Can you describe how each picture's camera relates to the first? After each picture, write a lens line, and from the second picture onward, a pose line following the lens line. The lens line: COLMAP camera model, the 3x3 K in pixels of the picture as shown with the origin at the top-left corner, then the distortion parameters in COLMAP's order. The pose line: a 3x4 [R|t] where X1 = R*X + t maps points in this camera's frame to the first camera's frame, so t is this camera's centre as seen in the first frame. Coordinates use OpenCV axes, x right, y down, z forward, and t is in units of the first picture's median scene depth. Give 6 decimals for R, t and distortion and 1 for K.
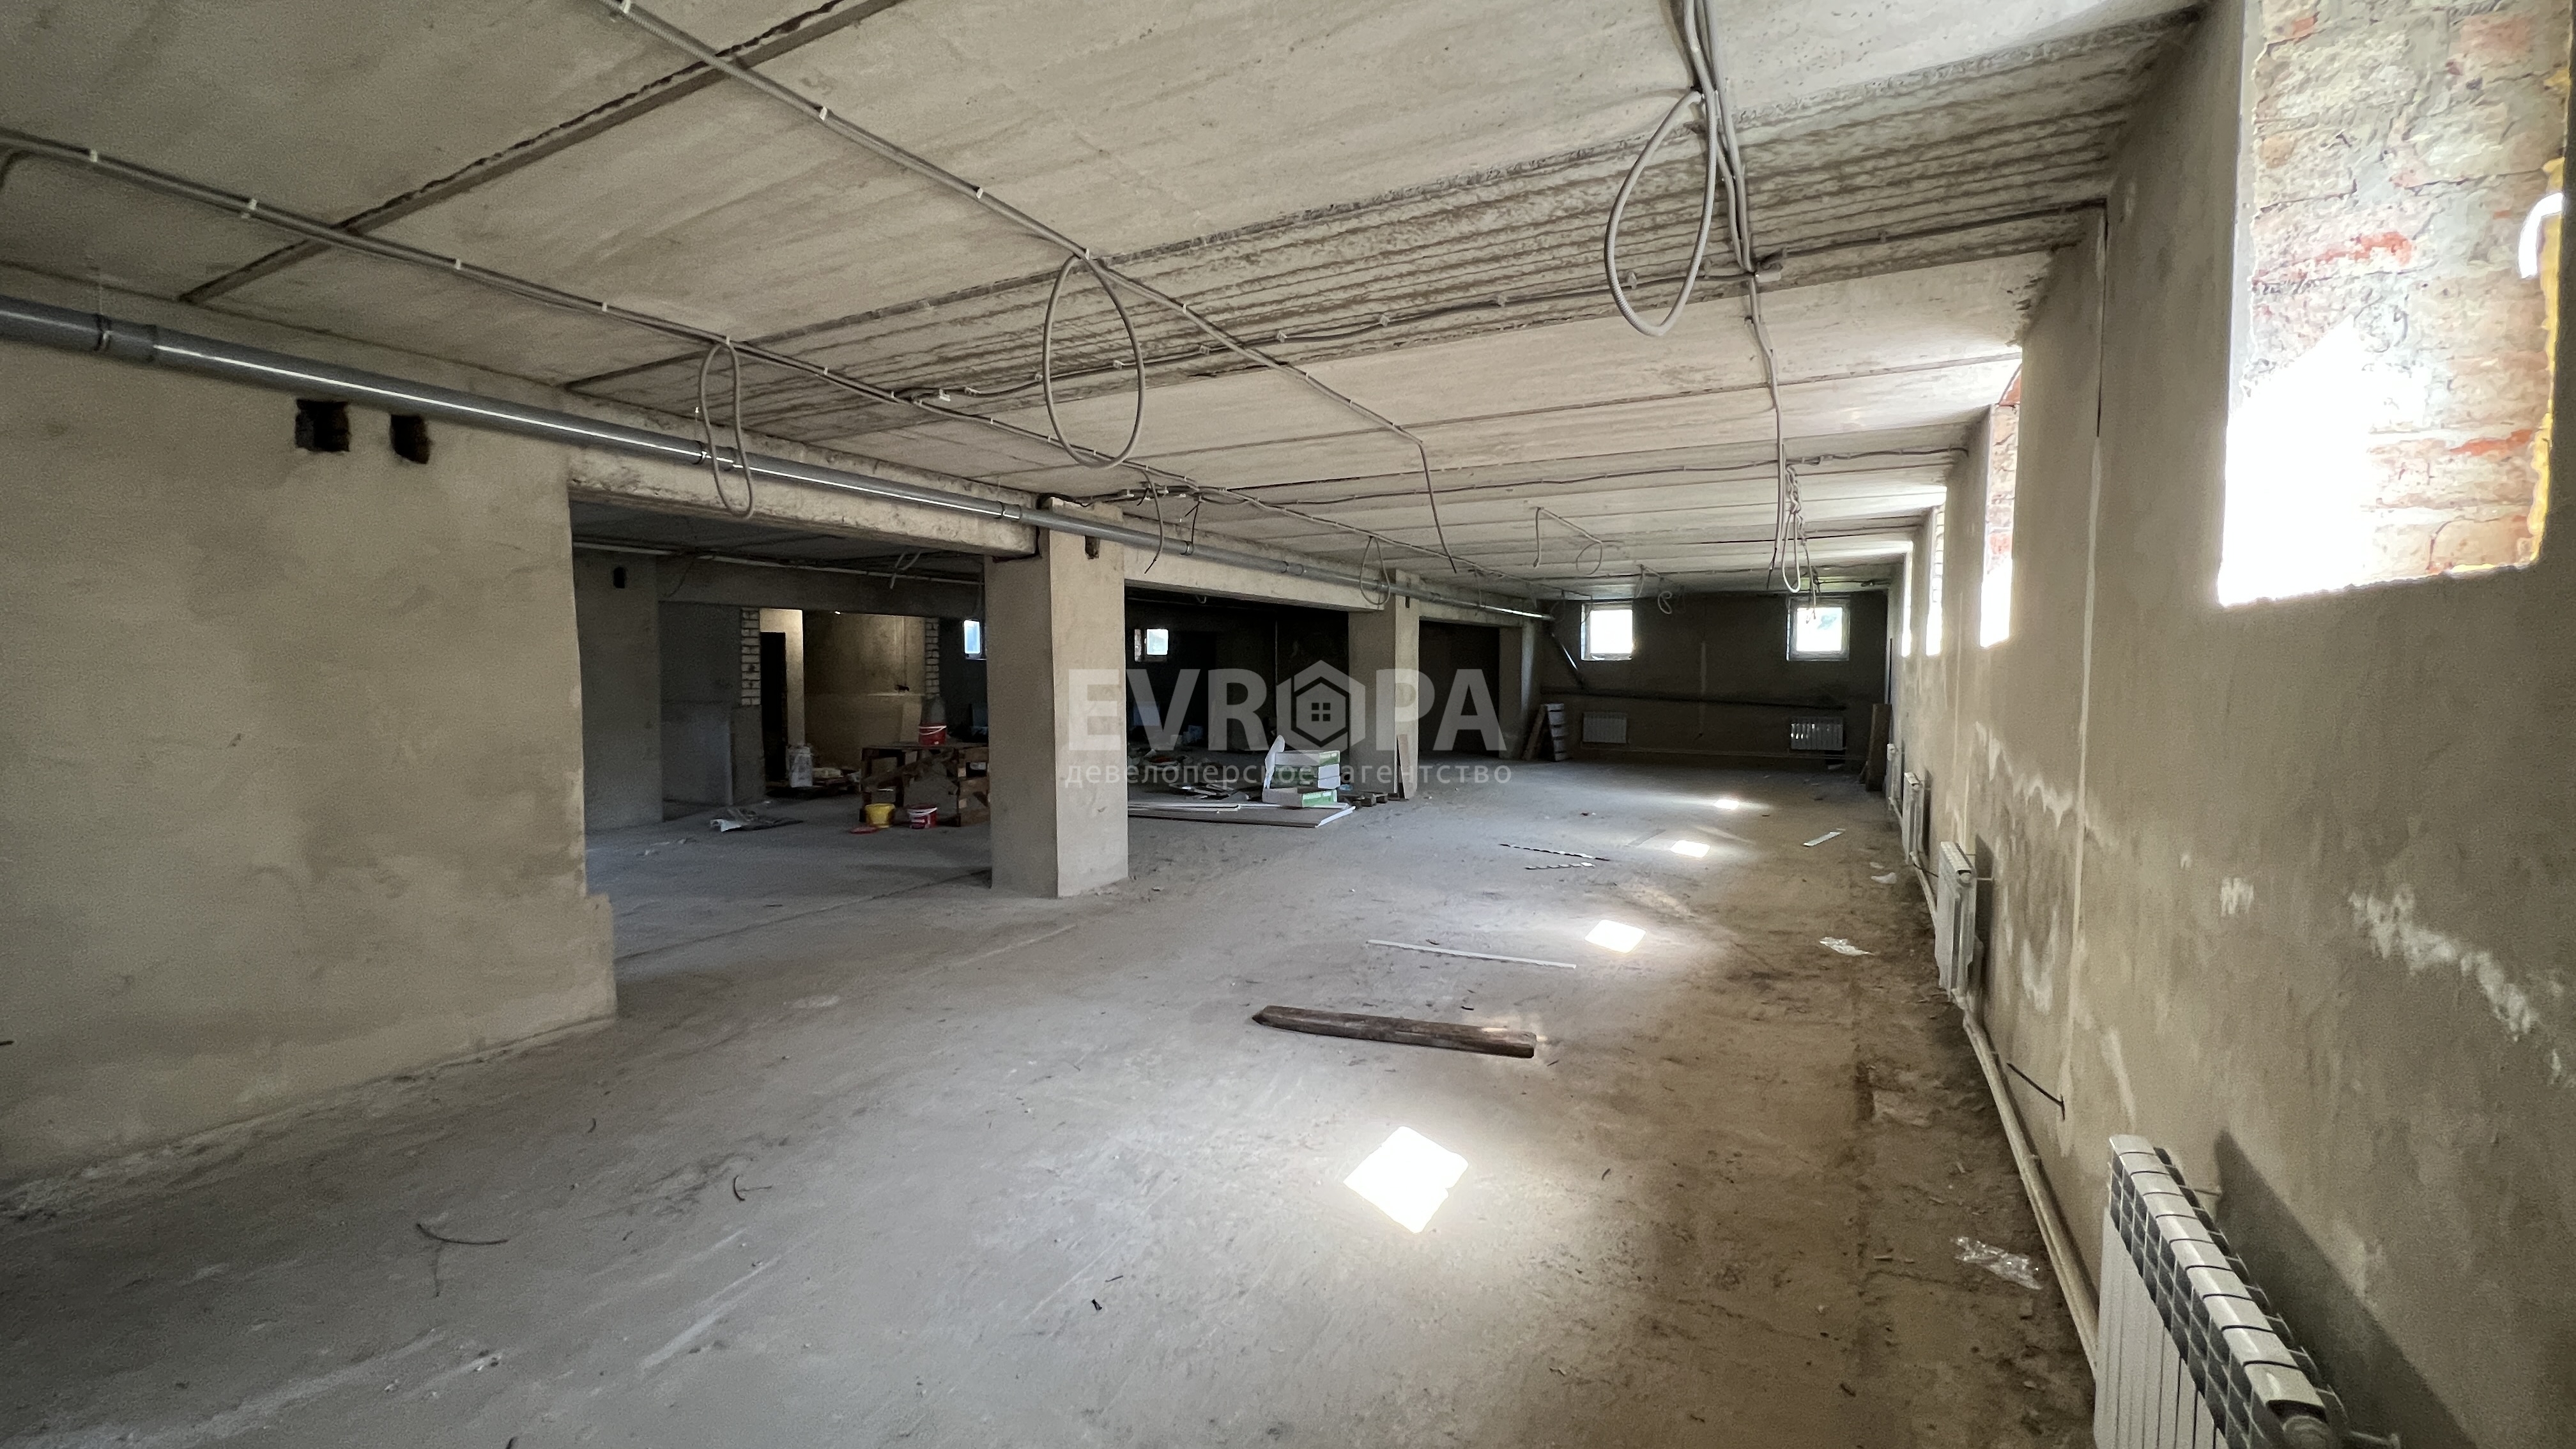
lens RADIAL K [[1028.7, 0, 1291.9], [0, 1028.7, 717.3], [0, 0, 1]] dist [0.001389, 0.000043]
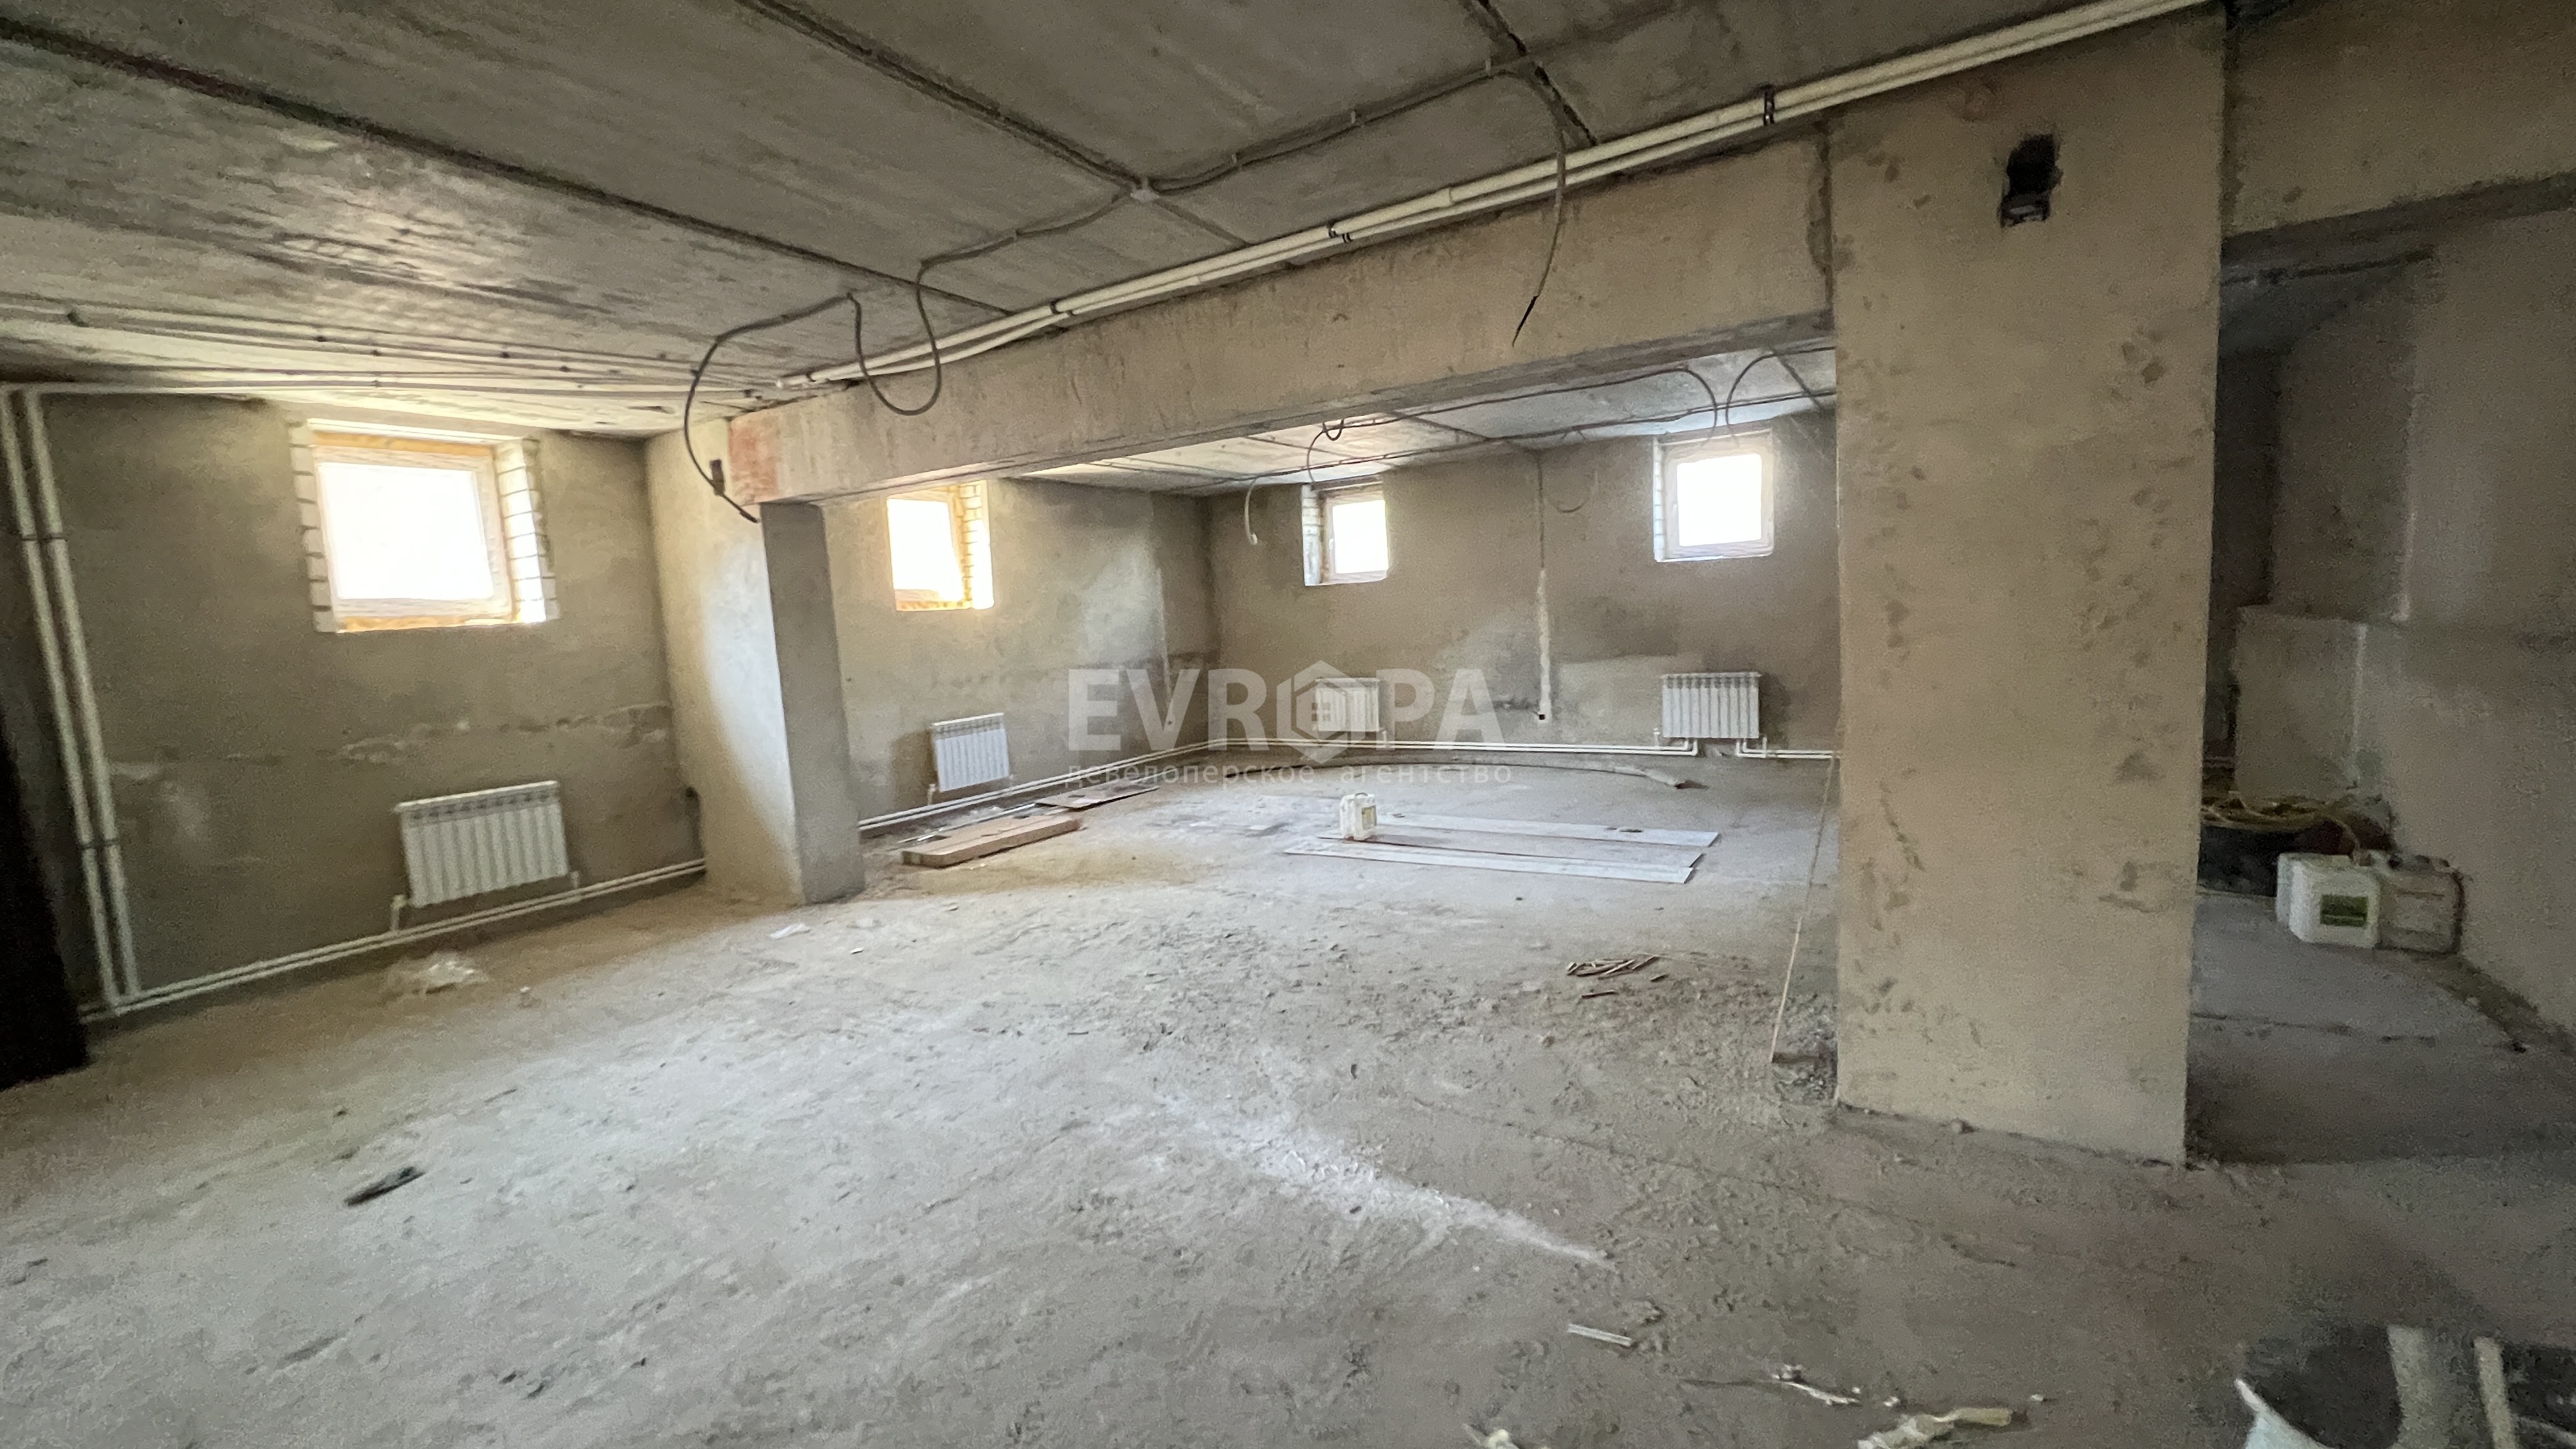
lens RADIAL K [[1040.8, 0, 1255.4], [0, 1040.8, 719.3], [0, 0, 1]] dist [-0.001630, -0.000074]
pose [[-0.090557, 0.111269, -0.989656, -0.312579], [0.016549, 0.993770, 0.110217, -0.031599], [0.995754, -0.006397, -0.091835, 0.694787]]
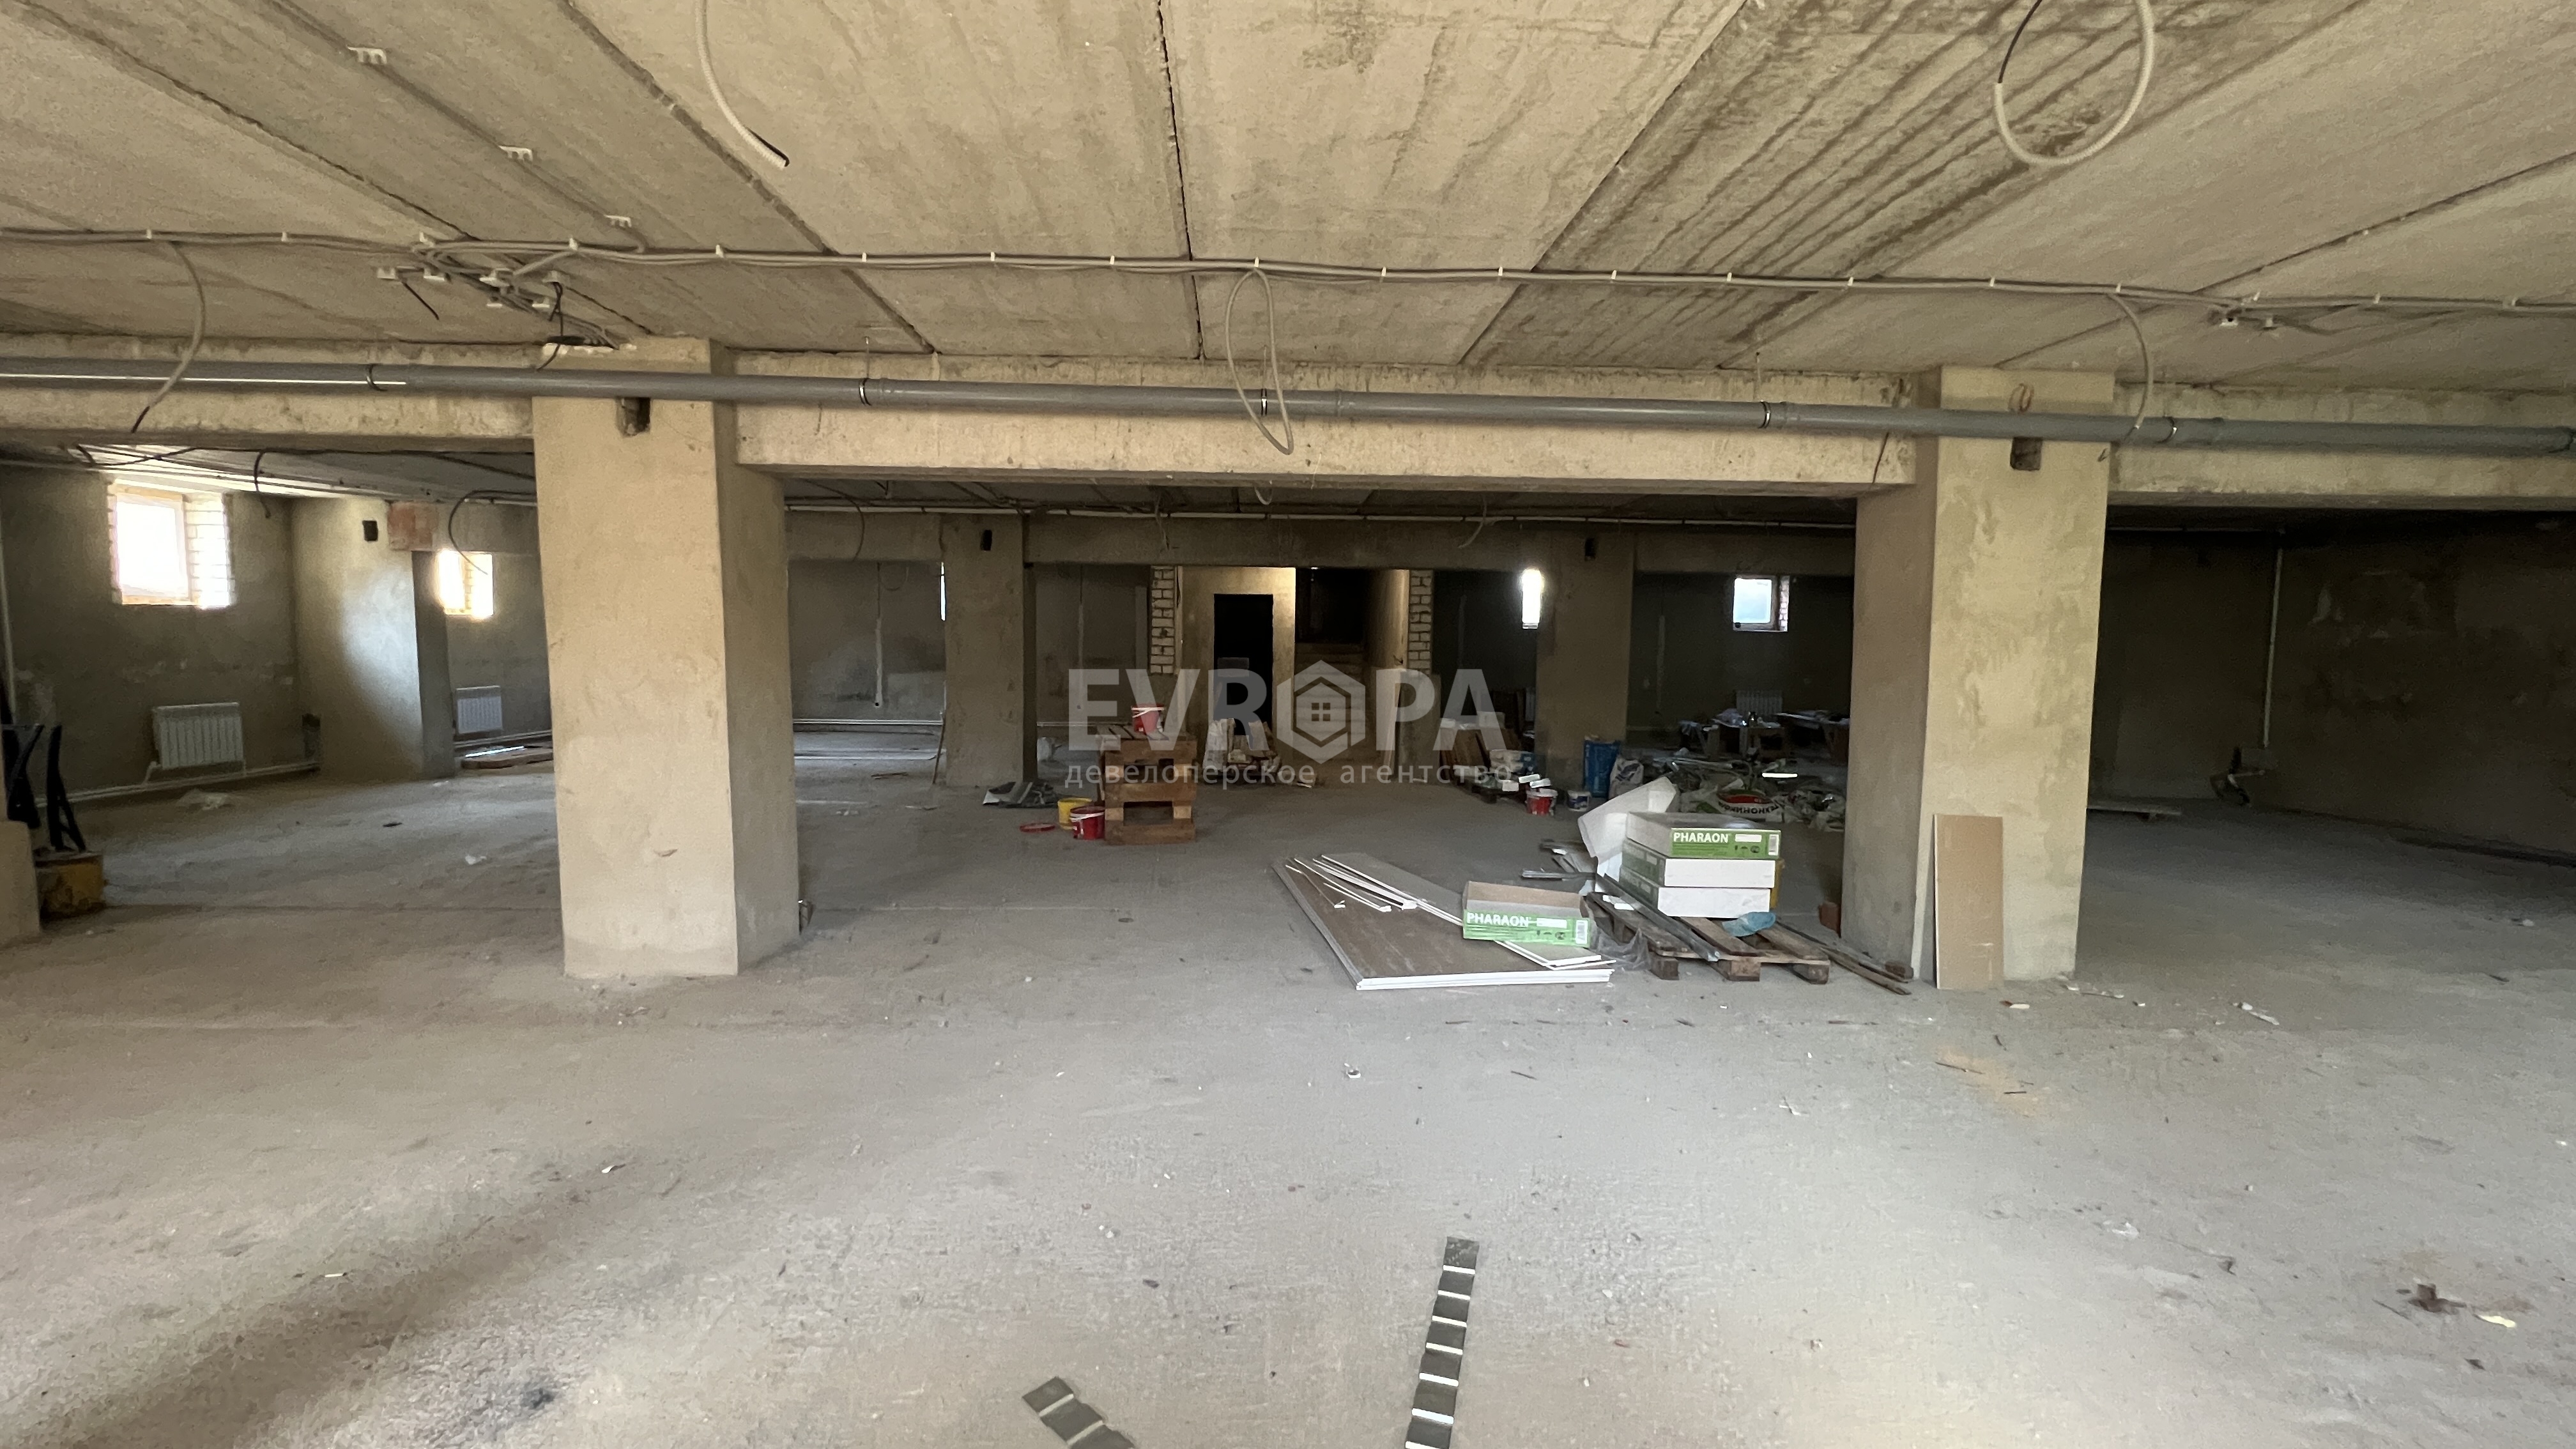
lens RADIAL K [[1028.7, 0, 1291.9], [0, 1028.7, 717.3], [0, 0, 1]] dist [0.001389, 0.000043]
pose [[0.507590, 0.075379, -0.858295, 0.301449], [-0.051980, 0.997030, 0.056823, -0.030584], [0.860029, 0.015771, 0.510001, 0.620939]]
